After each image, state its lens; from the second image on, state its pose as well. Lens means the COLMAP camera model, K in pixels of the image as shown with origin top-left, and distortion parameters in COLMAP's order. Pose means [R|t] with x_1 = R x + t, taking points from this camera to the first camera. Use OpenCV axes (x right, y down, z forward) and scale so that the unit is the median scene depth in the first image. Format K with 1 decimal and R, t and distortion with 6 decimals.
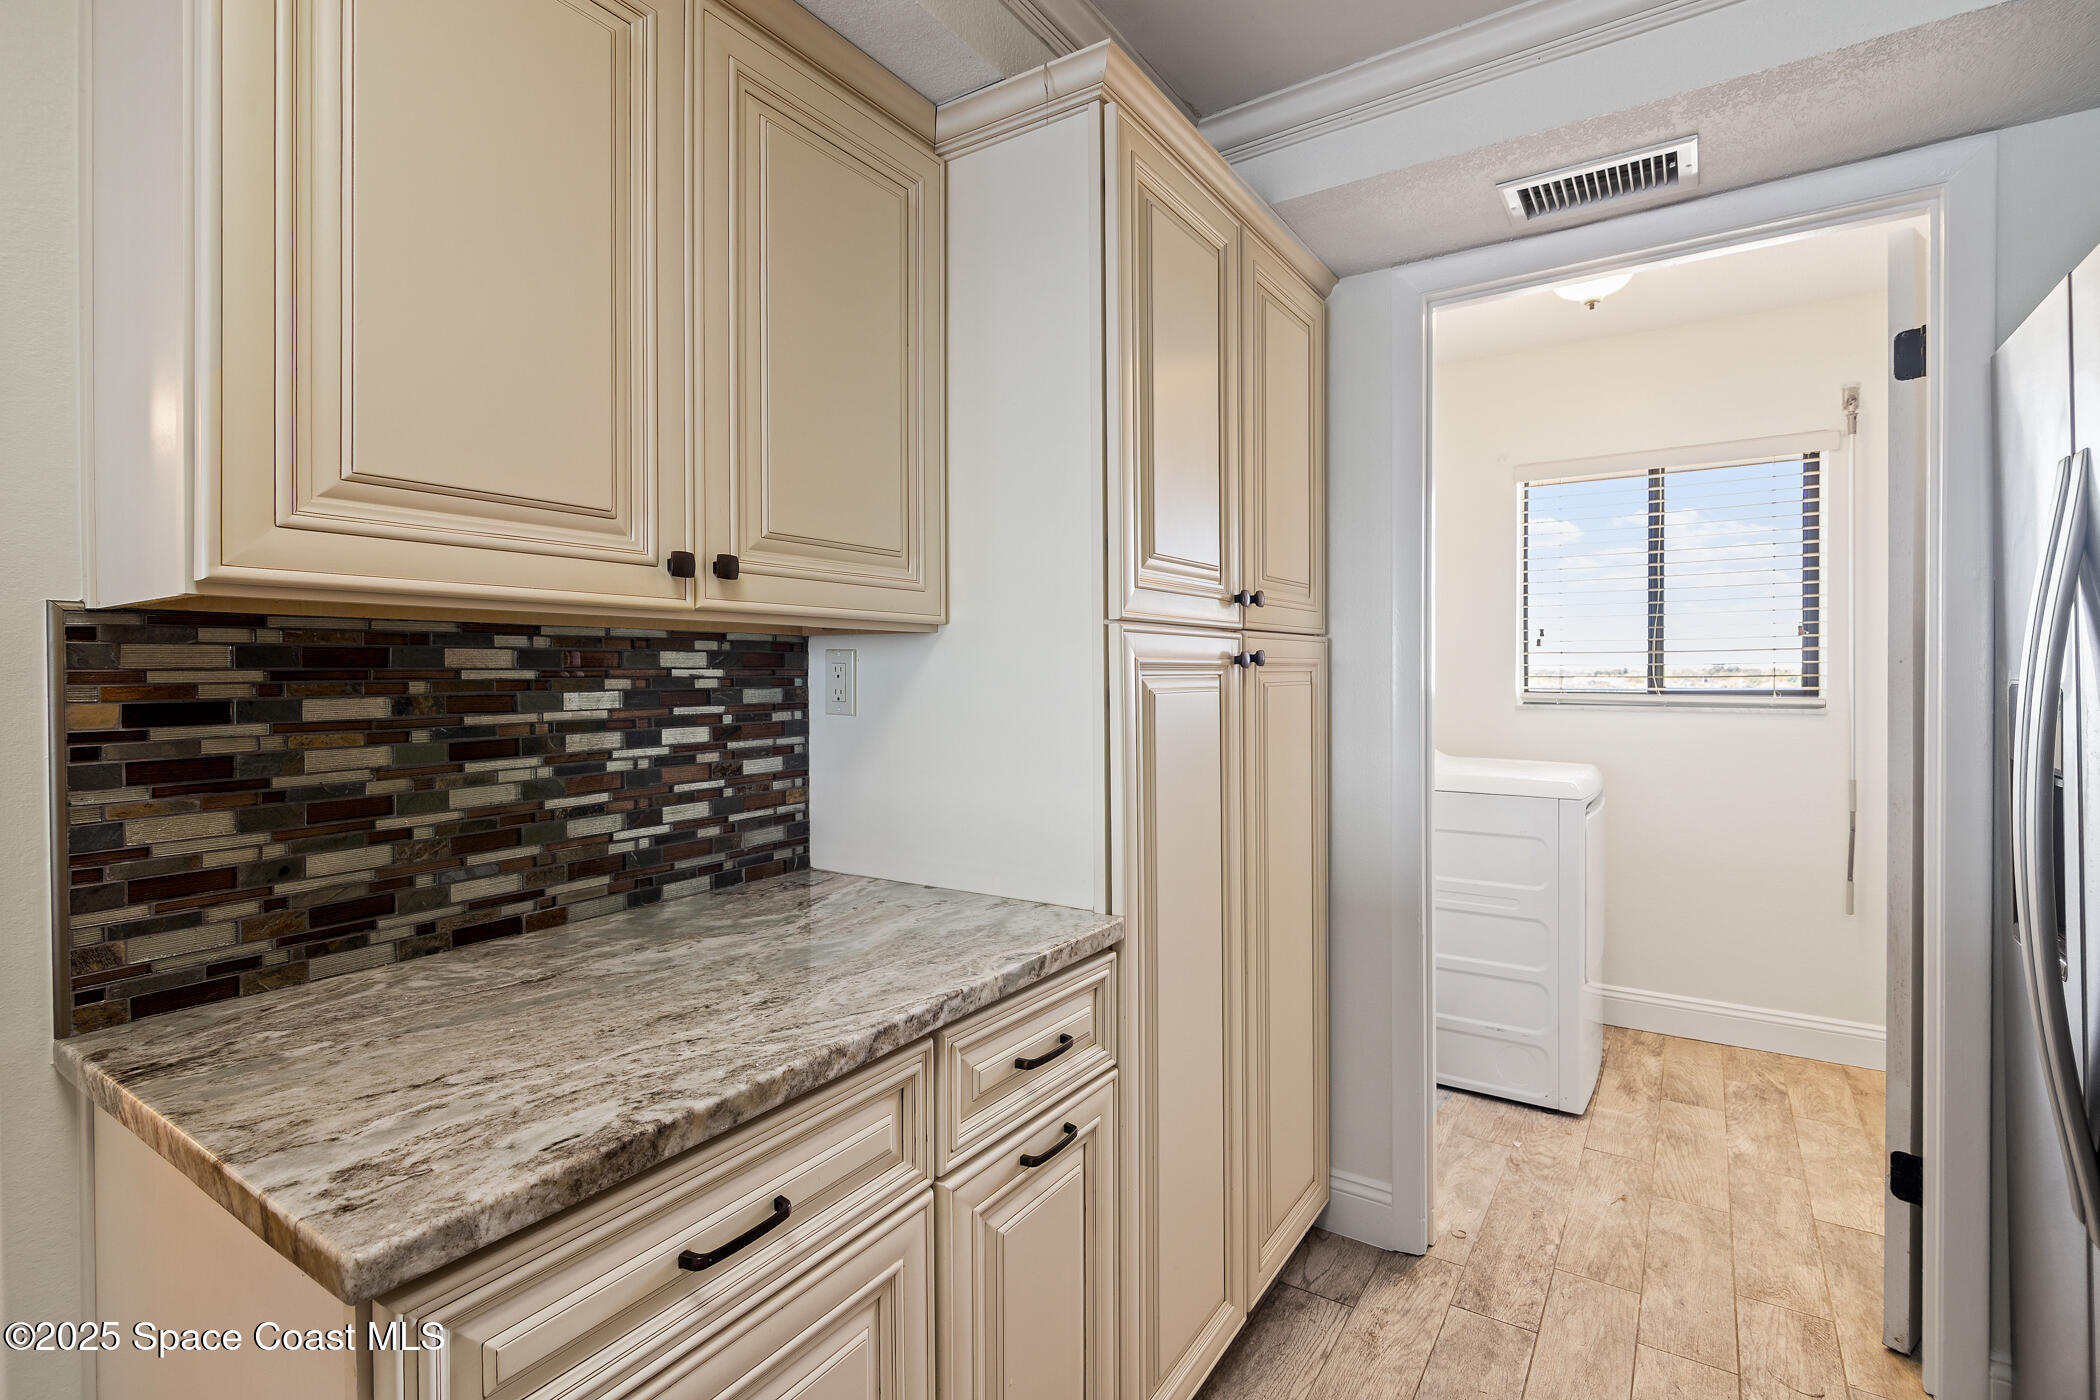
lens RADIAL K [[974.1, 0, 1052.3], [0, 974.1, 677.4], [0, 0, 1]] dist [-0.000053, -0.000472]
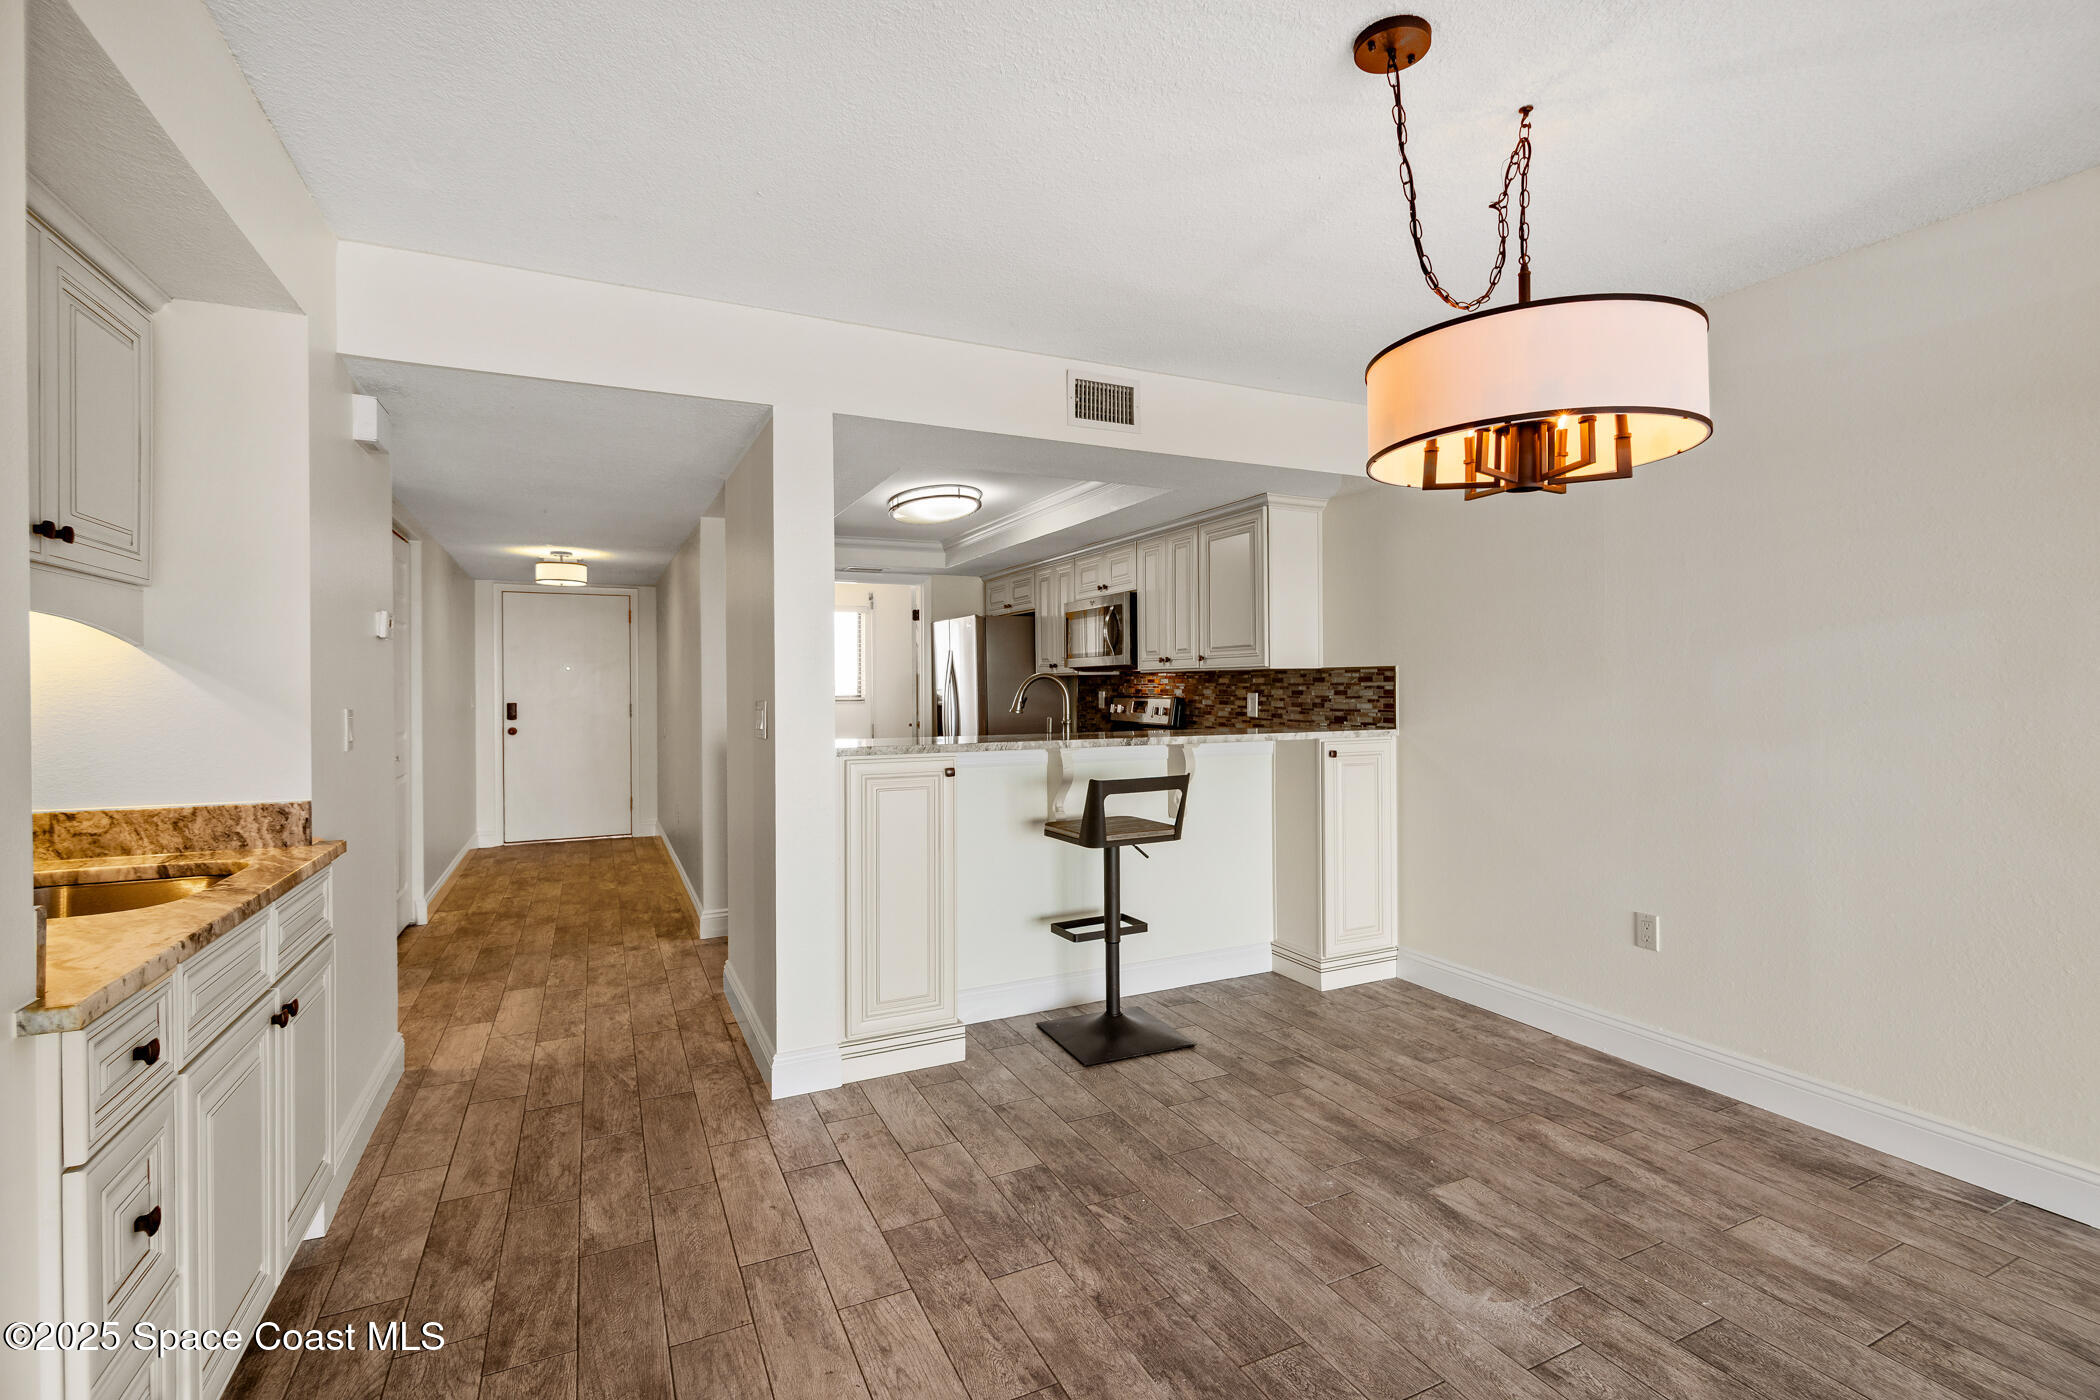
lens RADIAL K [[965.8, 0, 1068.0], [0, 965.8, 692.7], [0, 0, 1]] dist [0.000921, -0.000779]
pose [[0.500923, -0.004981, 0.865477, -2.745958], [0.010347, 0.999946, -0.000234, 0.025317], [-0.865430, 0.009072, 0.500948, -1.908775]]
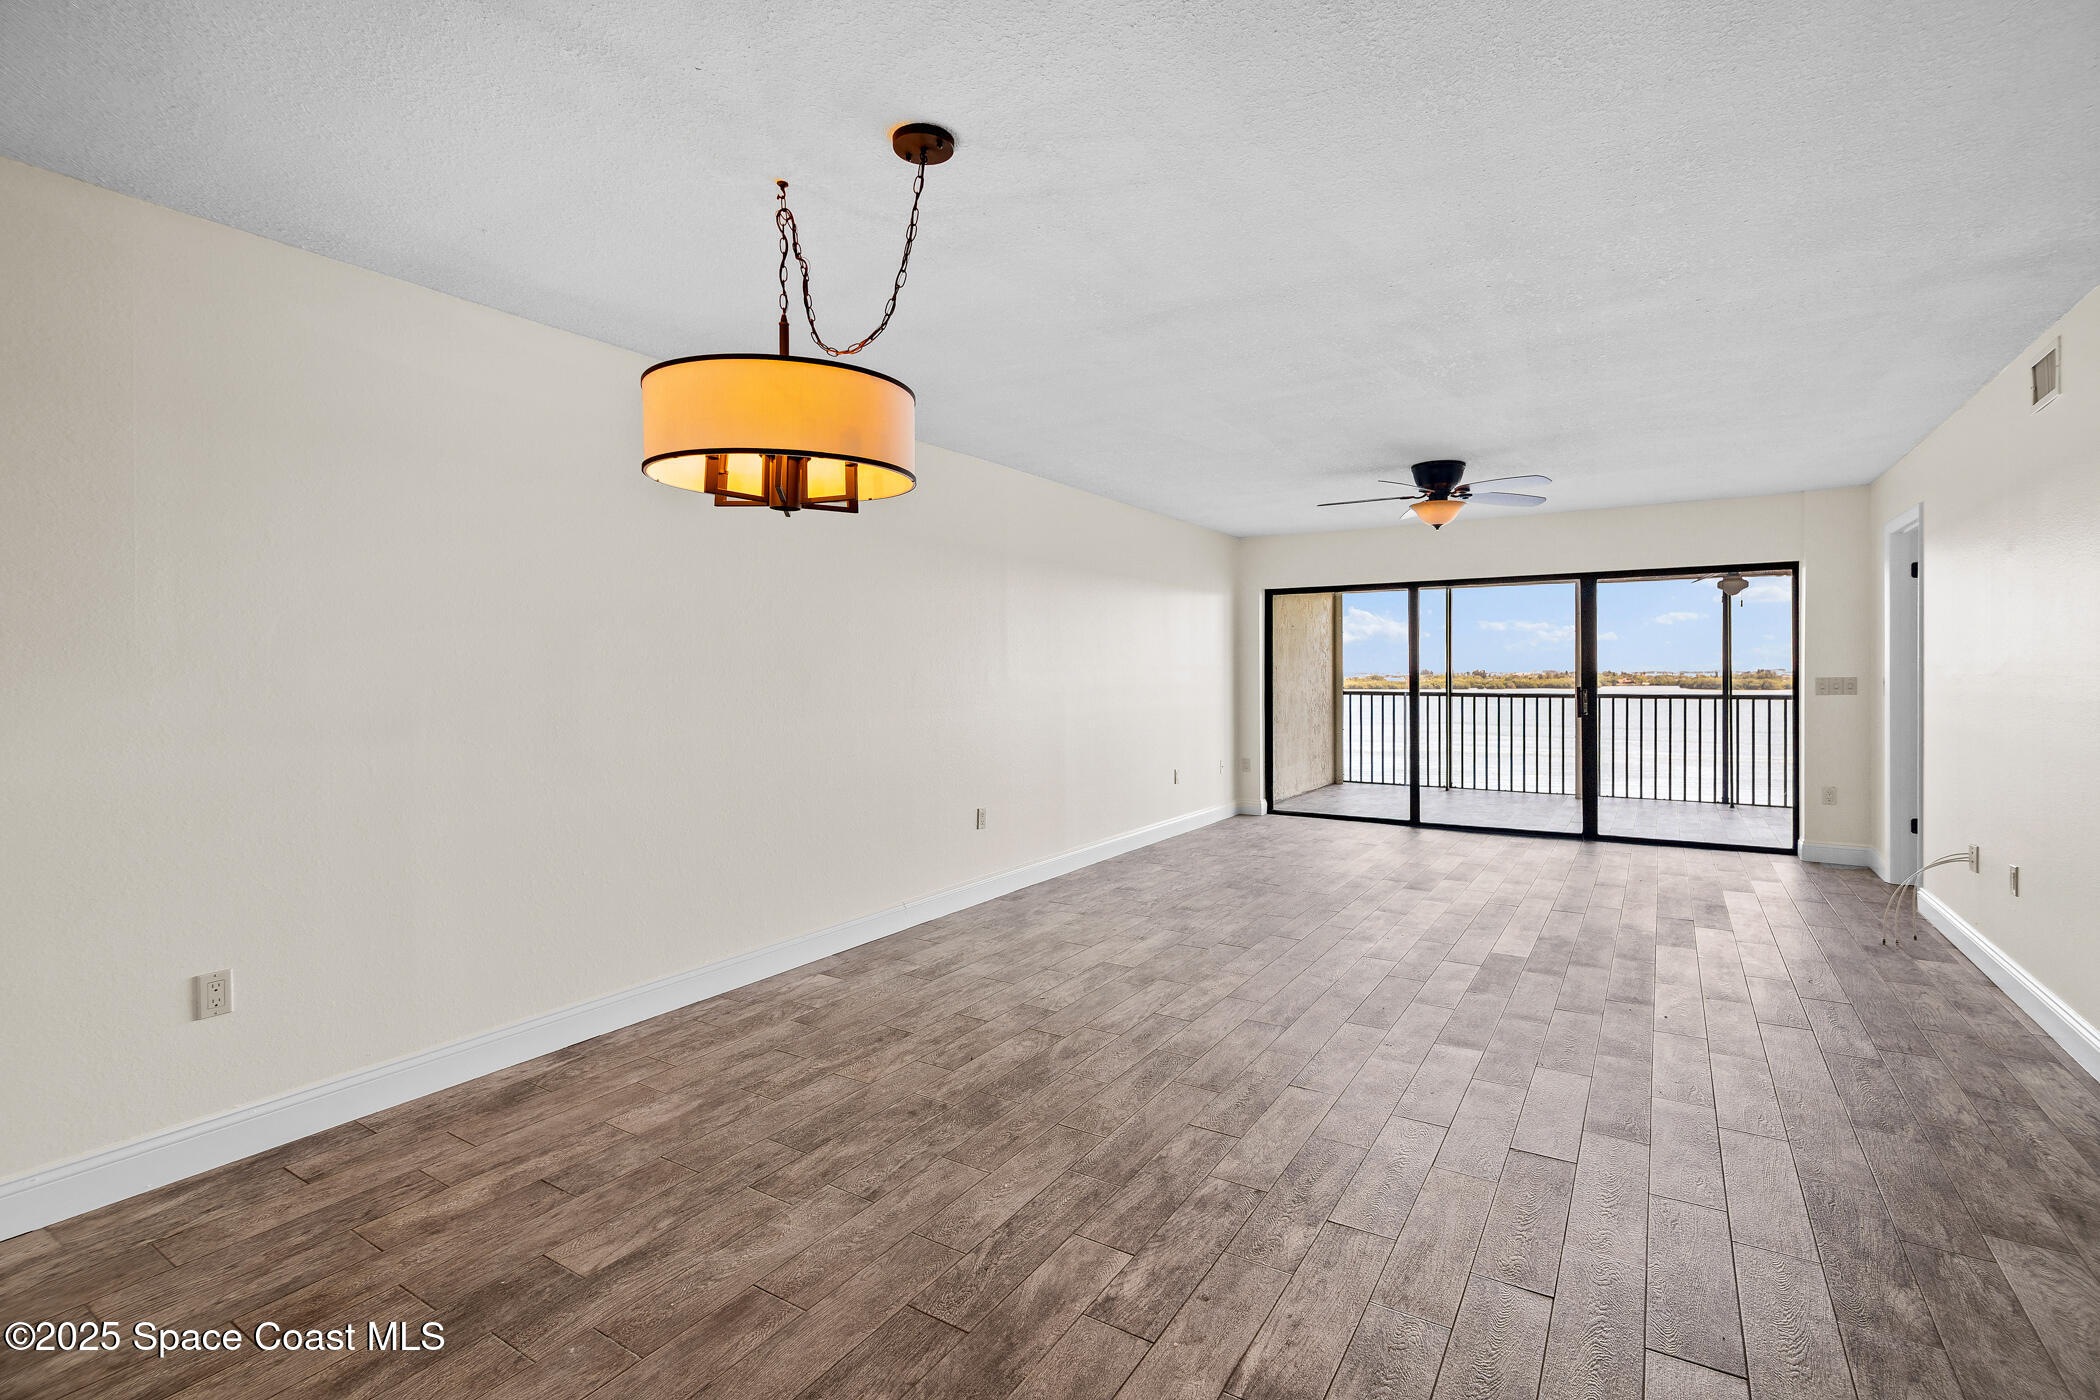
lens RADIAL K [[956.8, 0, 1052.2], [0, 956.8, 669.2], [0, 0, 1]] dist [0.002520, -0.000212]
pose [[-0.999779, 0.009947, -0.018503, -1.764702], [0.009911, 0.999949, 0.002066, 0.011150], [0.018523, 0.001882, -0.999827, -0.357452]]
